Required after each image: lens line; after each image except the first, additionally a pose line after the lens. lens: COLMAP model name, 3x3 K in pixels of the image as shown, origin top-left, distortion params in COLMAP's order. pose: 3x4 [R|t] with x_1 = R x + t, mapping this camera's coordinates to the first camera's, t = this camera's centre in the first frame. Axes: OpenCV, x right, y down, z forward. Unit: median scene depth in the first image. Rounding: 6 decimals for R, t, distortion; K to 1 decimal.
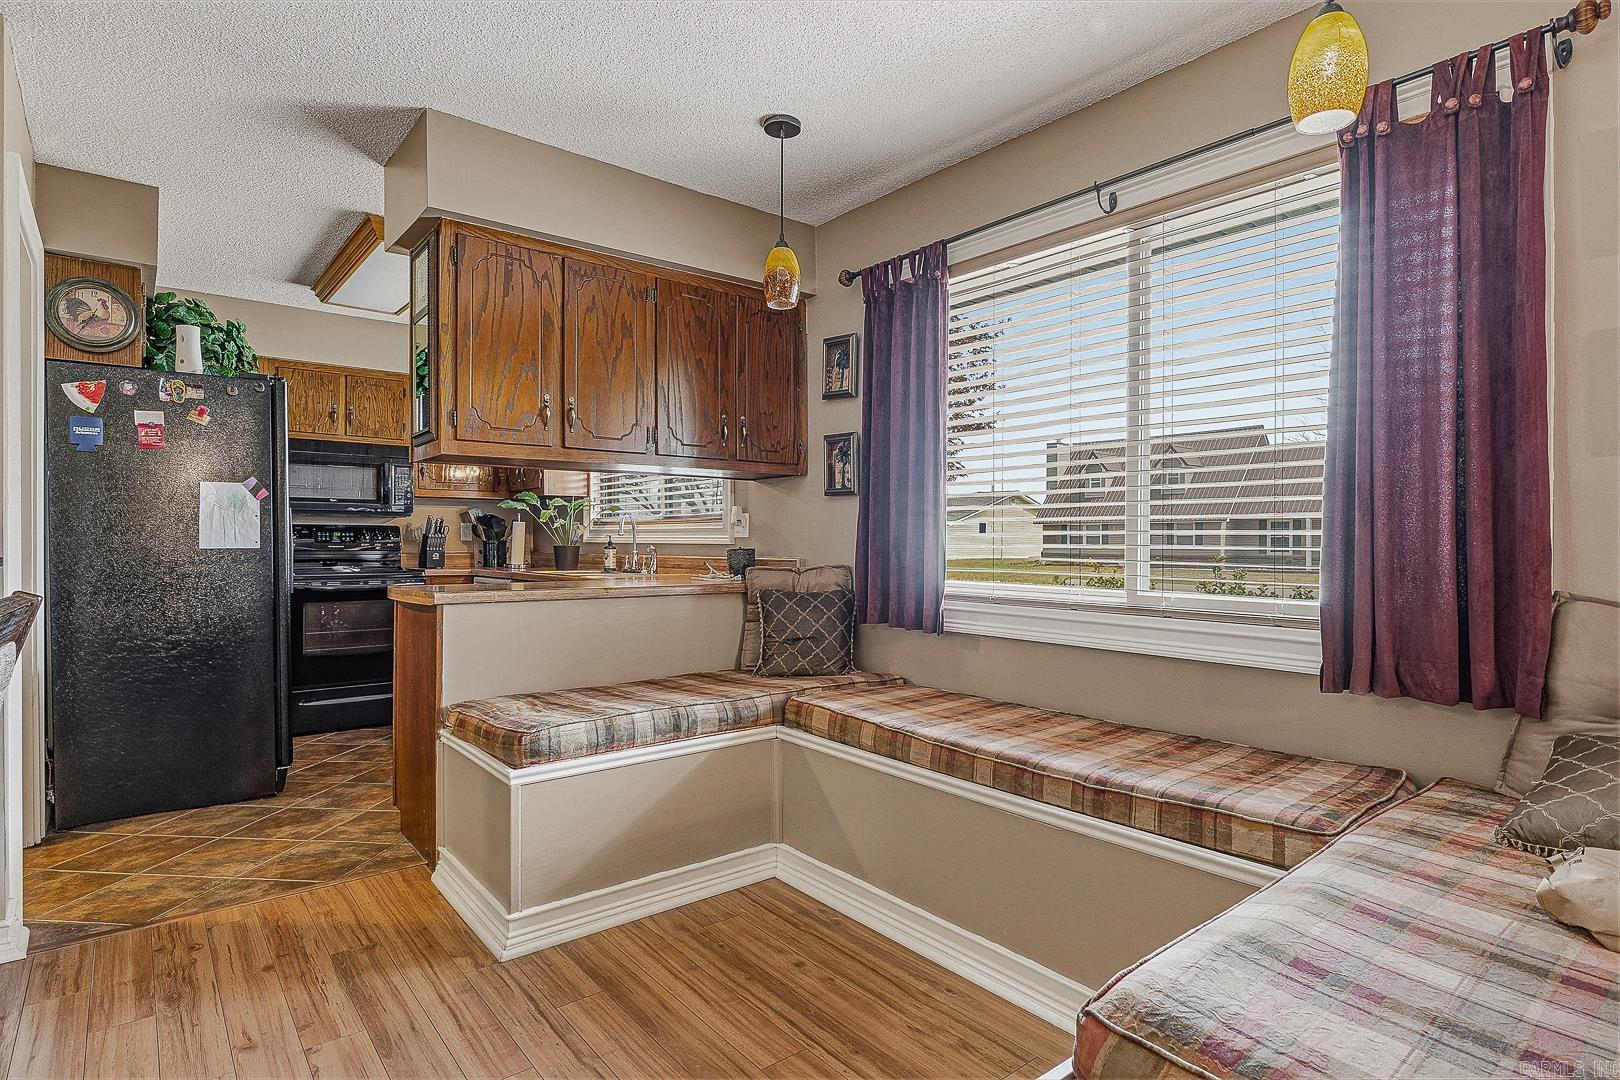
lens RADIAL K [[855.7, 0, 812.9], [0, 855.7, 542.6], [0, 0, 1]] dist [-0.007635, 0.000650]
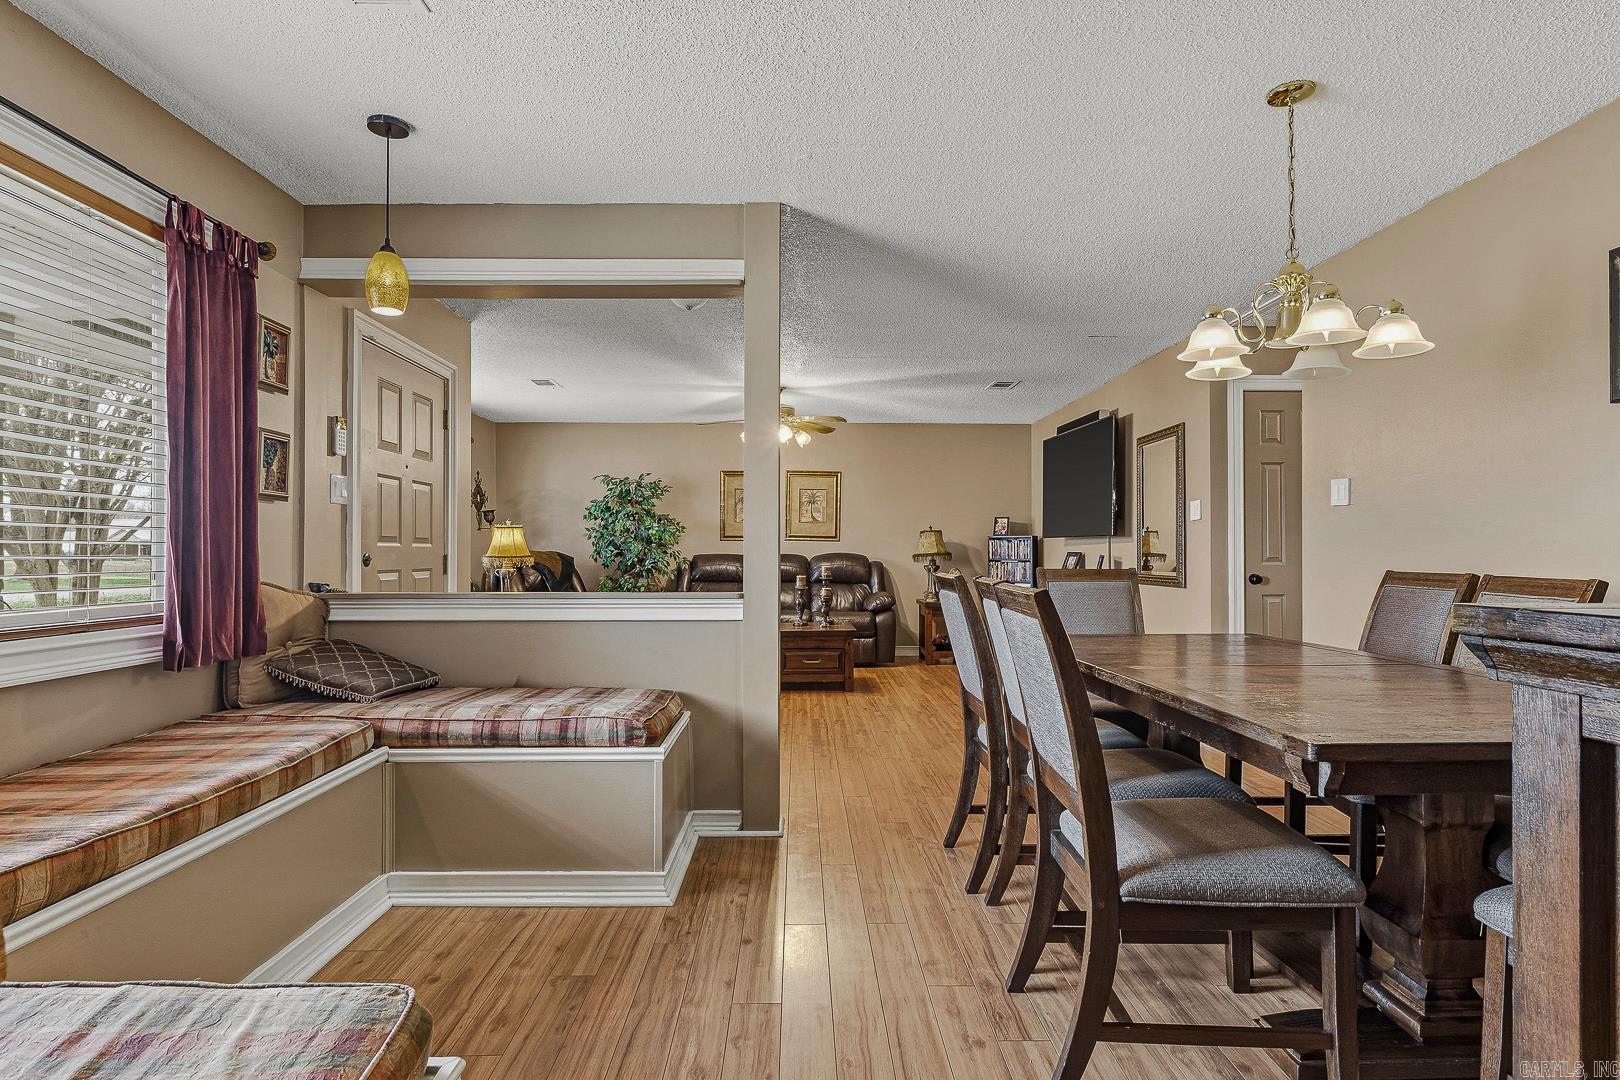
lens RADIAL K [[855.7, 0, 810.5], [0, 855.7, 544.7], [0, 0, 1]] dist [-0.007635, 0.000650]
pose [[-0.789680, -0.001281, 0.613518, -0.517842], [-0.001932, 0.999998, -0.000398, -0.006960], [-0.613516, -0.001500, -0.789681, 0.823283]]
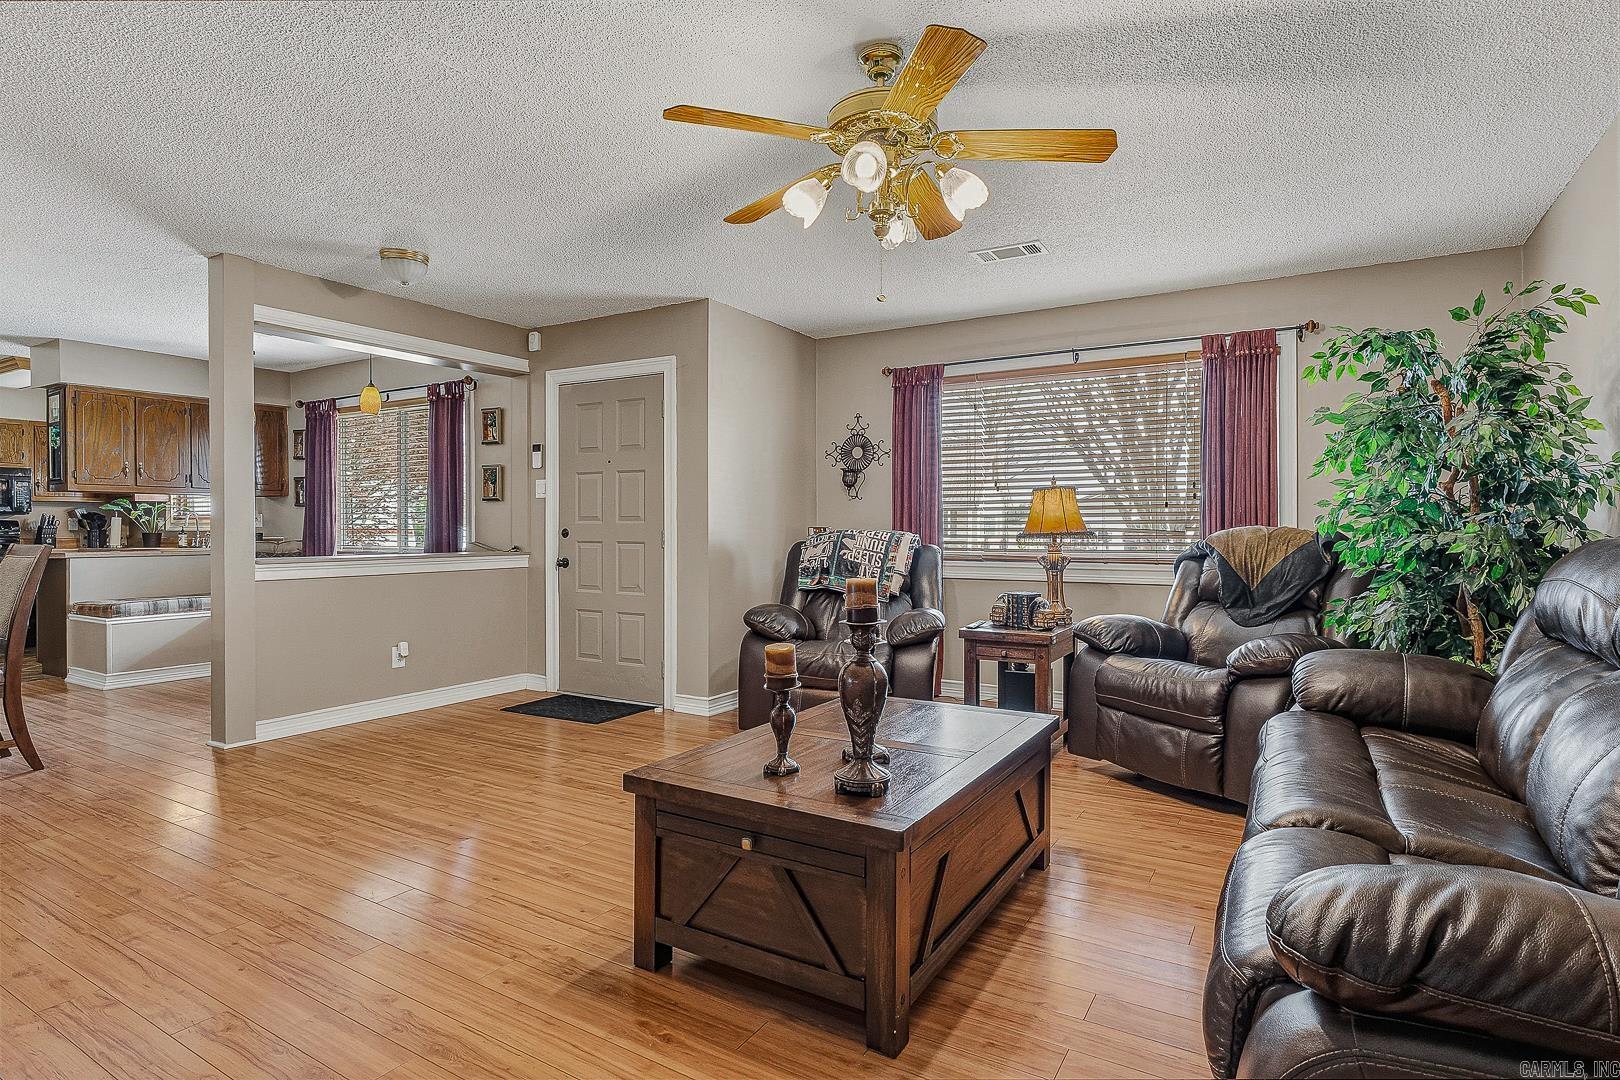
lens RADIAL K [[855.7, 0, 837.2], [0, 855.7, 532.0], [0, 0, 1]] dist [-0.007635, 0.000650]
pose [[0.935798, -0.008949, 0.352424, 0.514282], [0.008052, 0.999960, 0.004011, 0.009016], [-0.352445, -0.000916, 0.935832, -1.387036]]
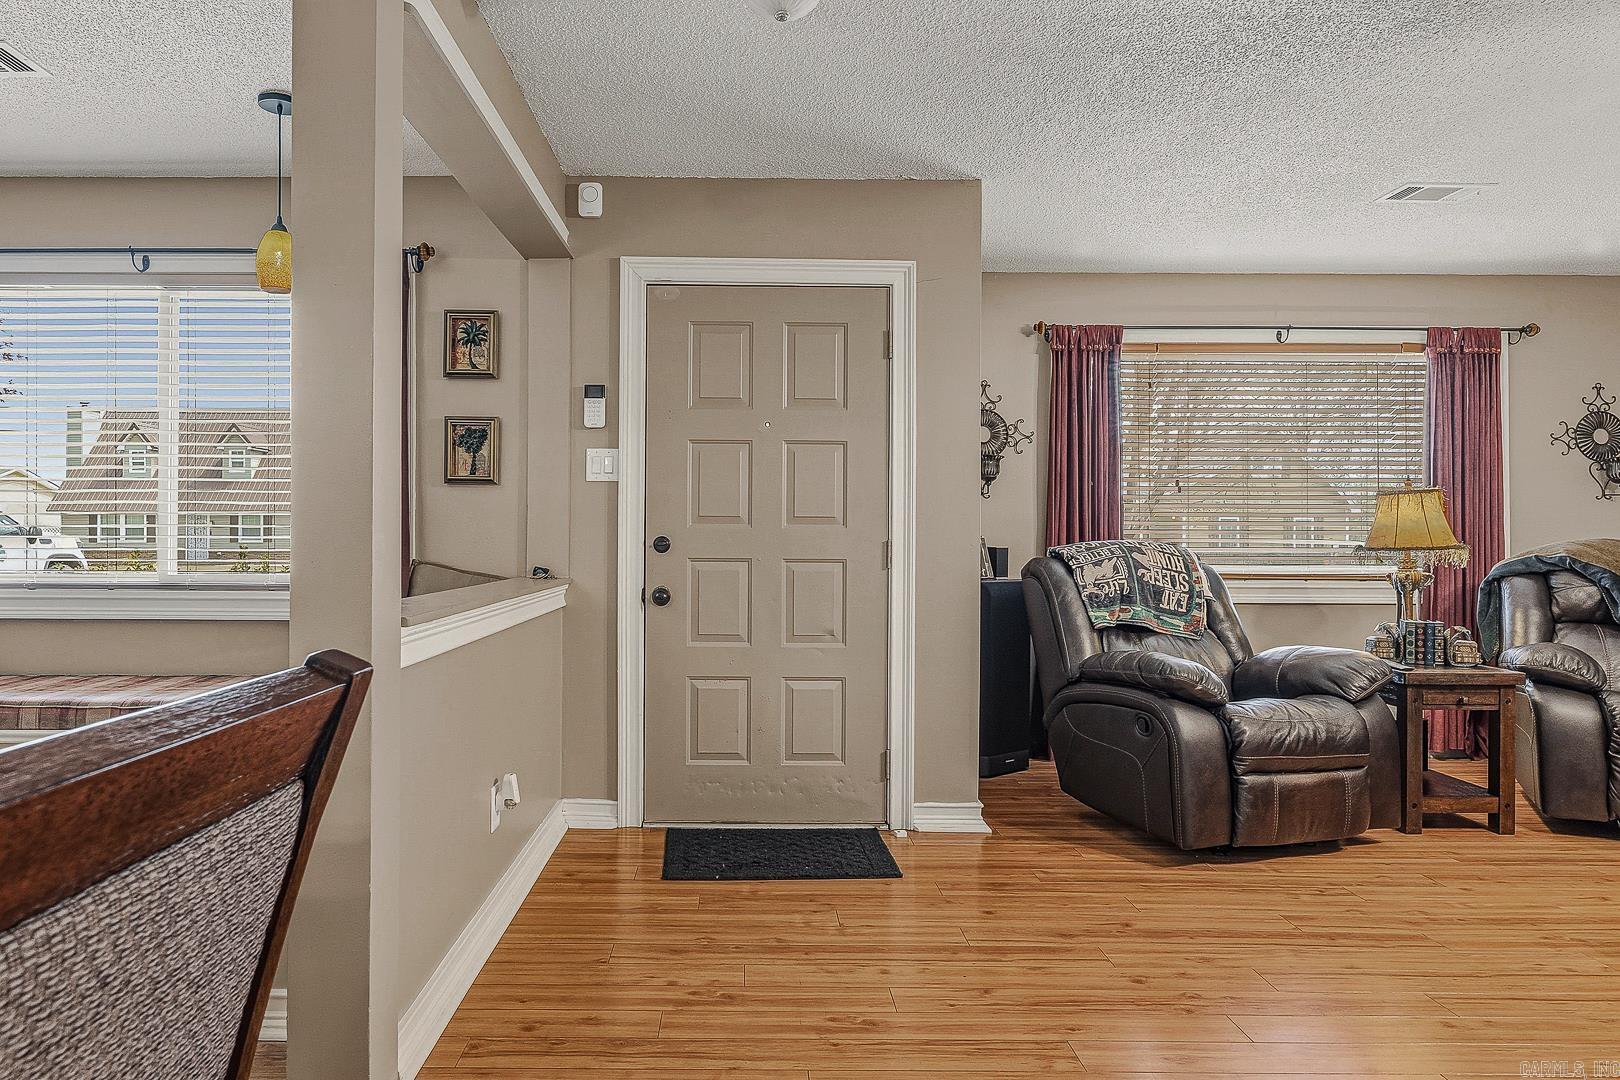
lens RADIAL K [[951.6, 0, 736.8], [0, 951.6, 535.8], [0, 0, 1]] dist [-0.005227, 0.000802]
pose [[0.626217, -0.003791, 0.779640, -0.143141], [0.001597, 0.999992, 0.003580, 0.000530], [-0.779648, -0.000997, 0.626218, -0.406621]]
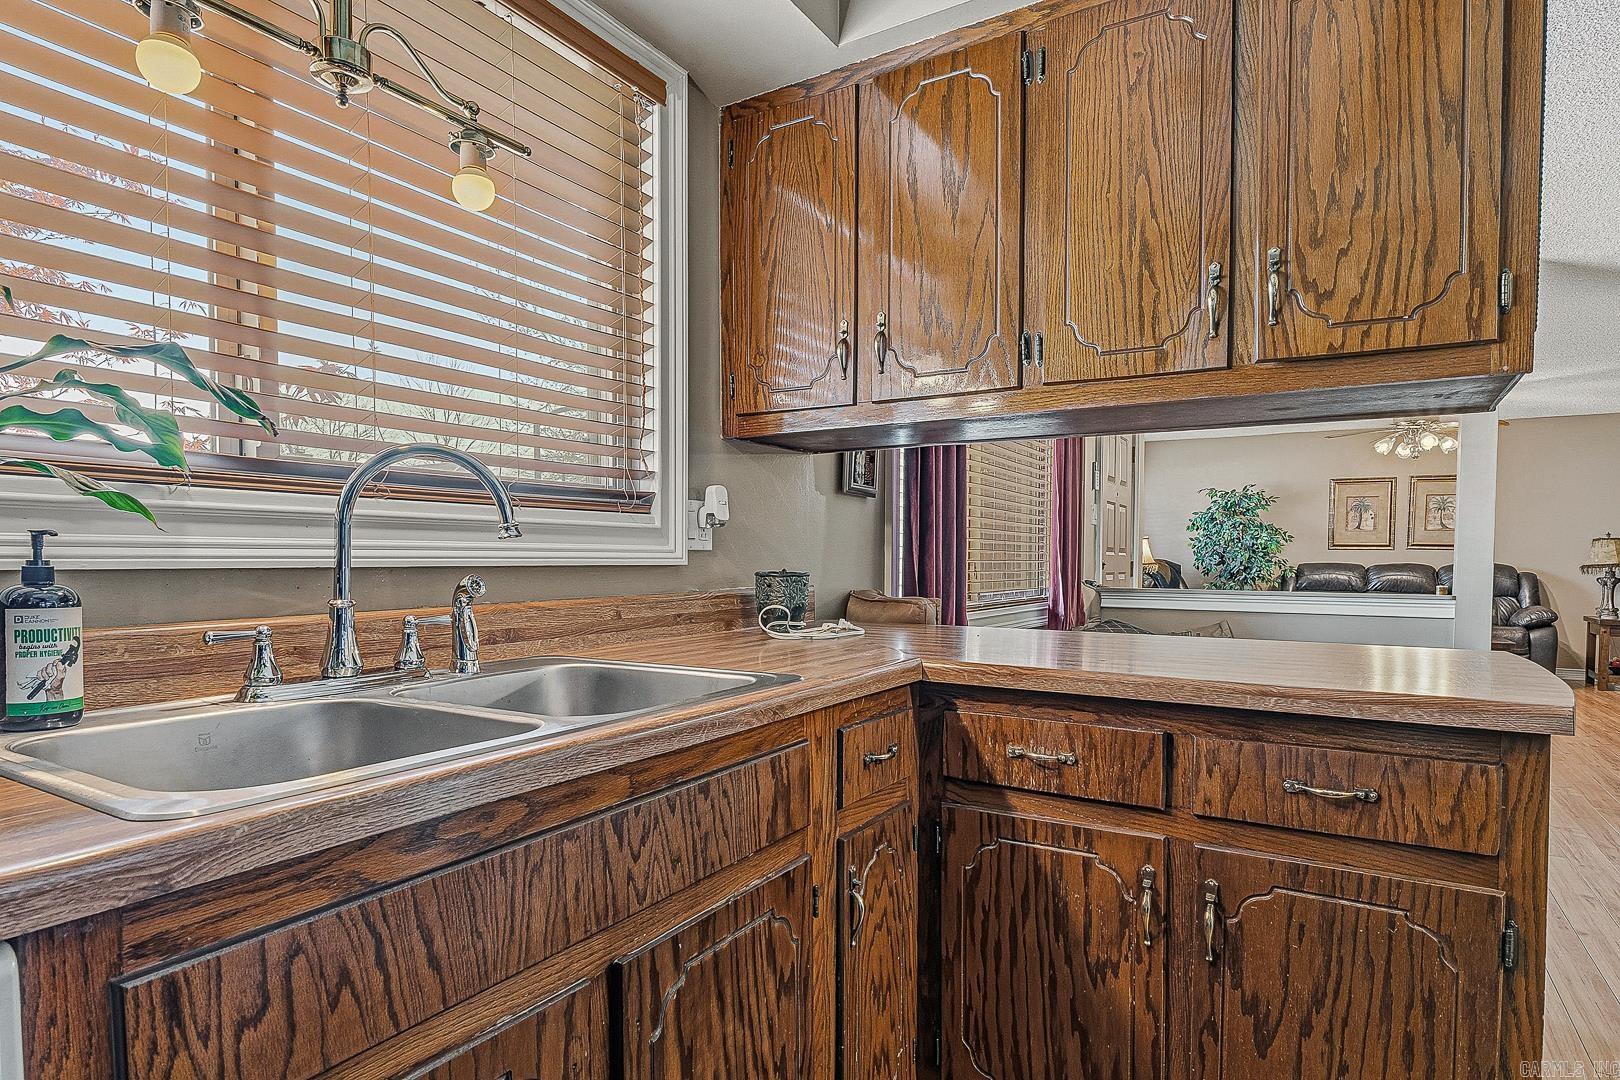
lens RADIAL K [[855.7, 0, 820.9], [0, 855.7, 586.3], [0, 0, 1]] dist [-0.007635, 0.000650]
pose [[-0.332770, -0.039502, 0.942180, -0.644440], [-0.004240, 0.999175, 0.040394, -0.006339], [-0.942999, 0.009447, -0.332663, 1.258085]]
